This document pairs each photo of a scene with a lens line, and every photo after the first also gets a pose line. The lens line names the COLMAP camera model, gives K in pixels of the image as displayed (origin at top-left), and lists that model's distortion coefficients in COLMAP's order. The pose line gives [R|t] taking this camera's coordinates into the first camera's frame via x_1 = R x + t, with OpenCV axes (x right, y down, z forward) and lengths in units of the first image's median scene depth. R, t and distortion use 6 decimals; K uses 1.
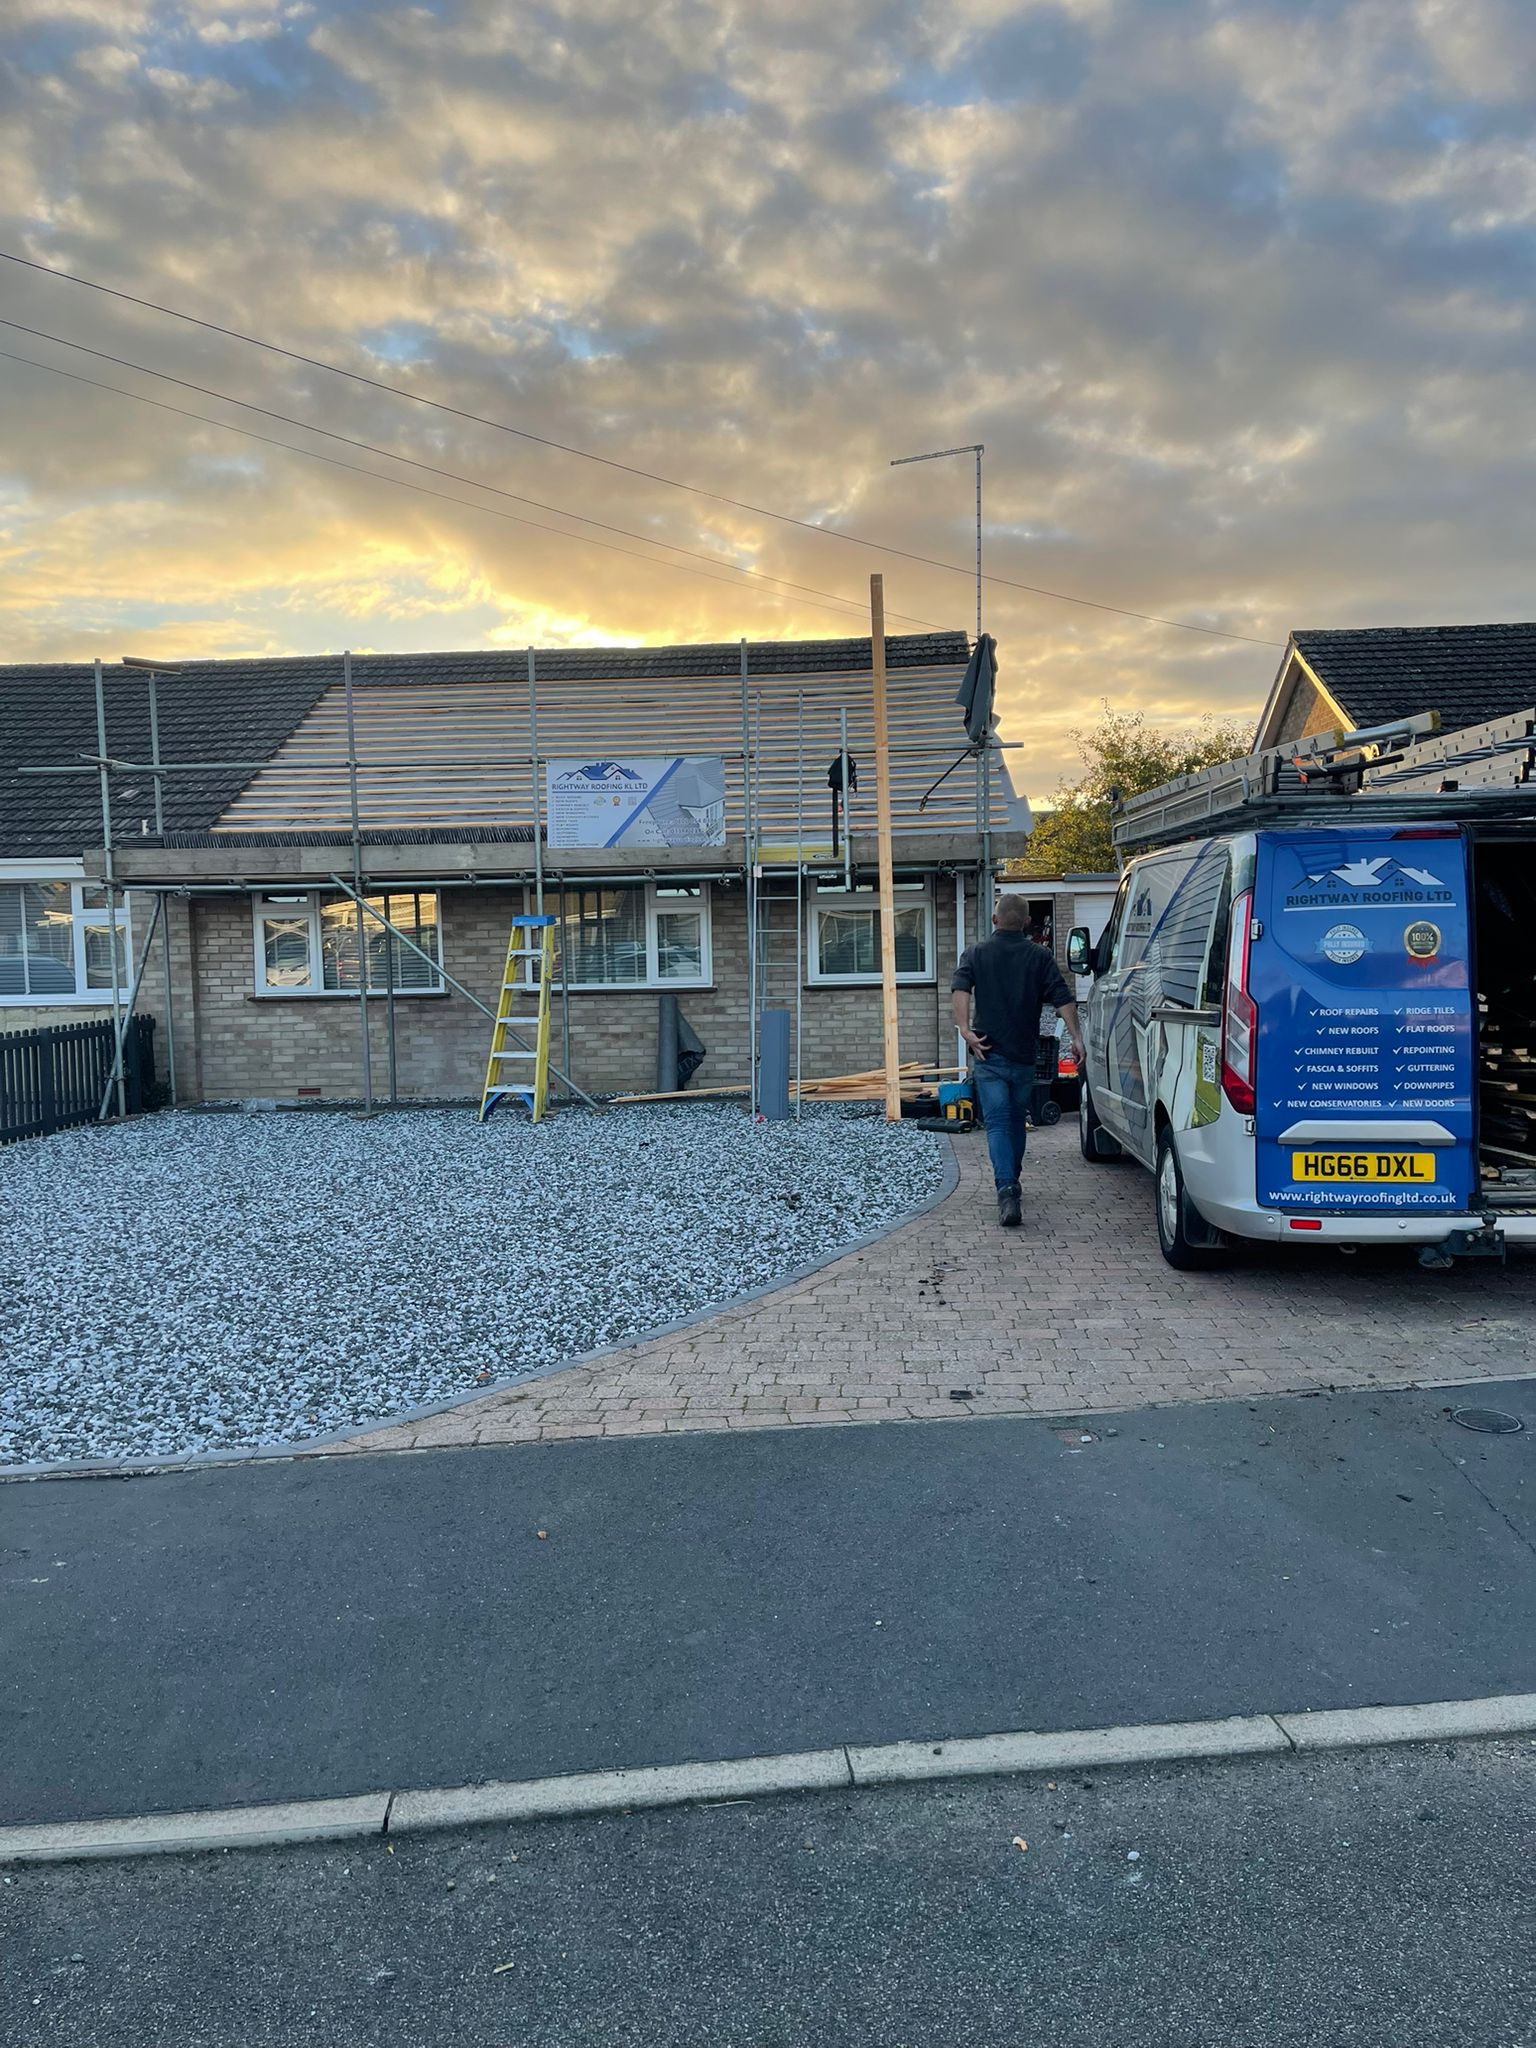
lens RADIAL K [[1579.2, 0, 790.0], [0, 1579.2, 1016.2], [0, 0, 1]] dist [0.082568, -0.104536]
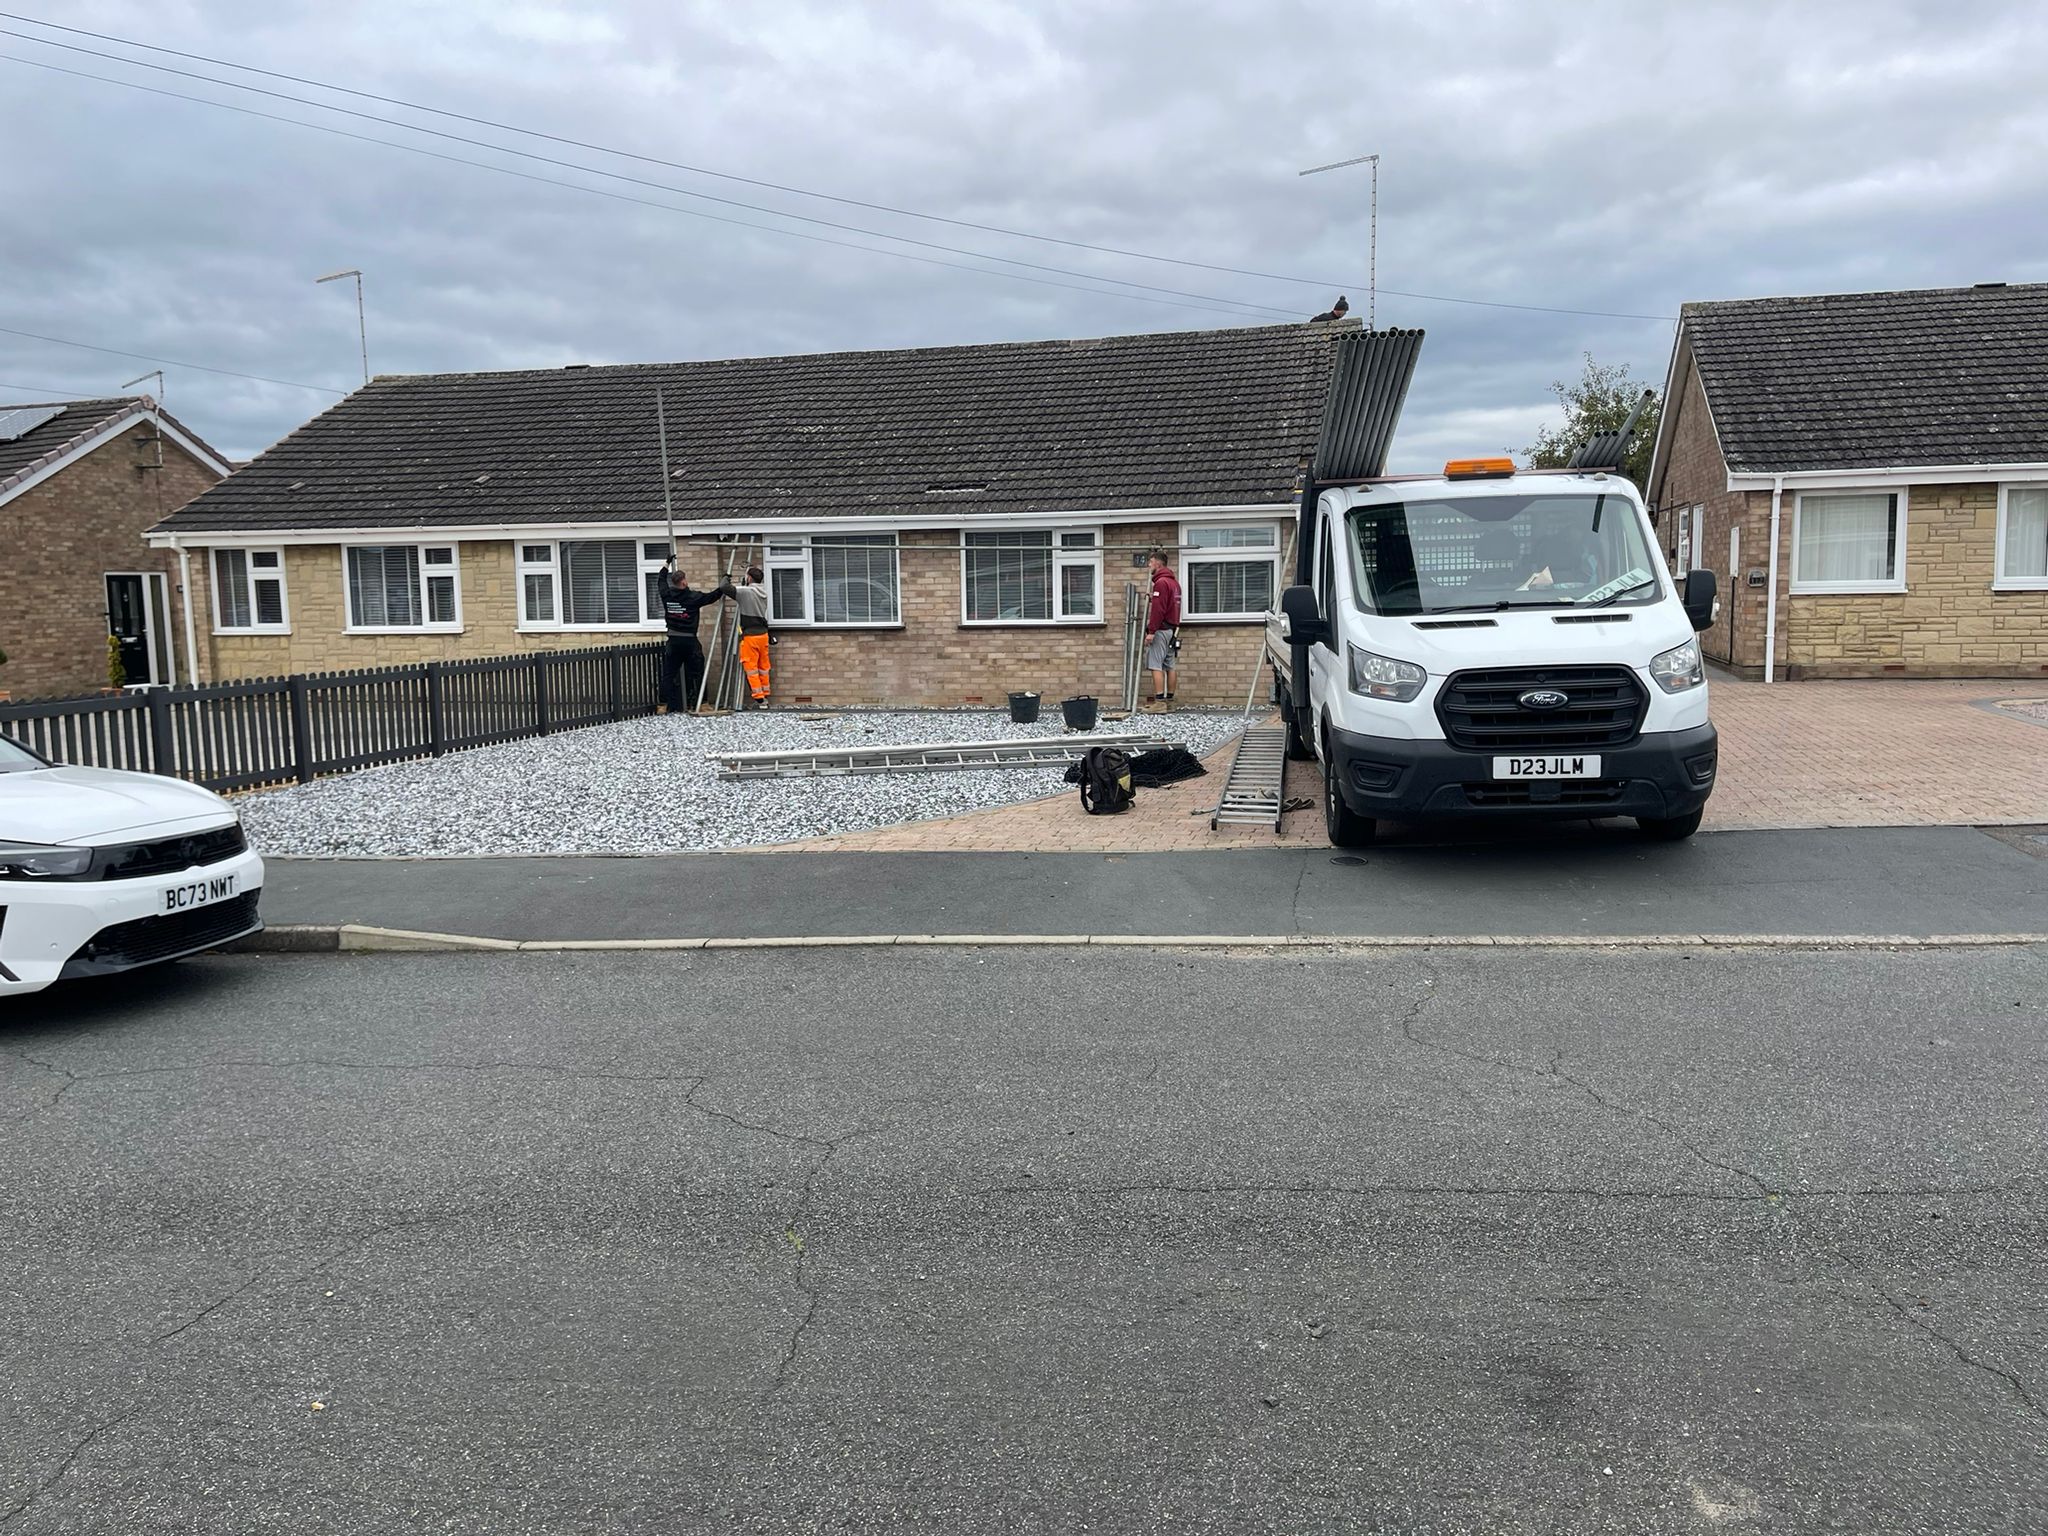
lens RADIAL K [[1579.2, 0, 1024.0], [0, 1579.2, 768.0], [0, 0, 1]] dist [0.082568, -0.104536]
pose [[0.979420, 0.028733, -0.199775, 0.143003], [-0.015653, 0.997647, 0.066752, 0.013437], [0.201223, -0.062252, 0.977565, -0.254783]]
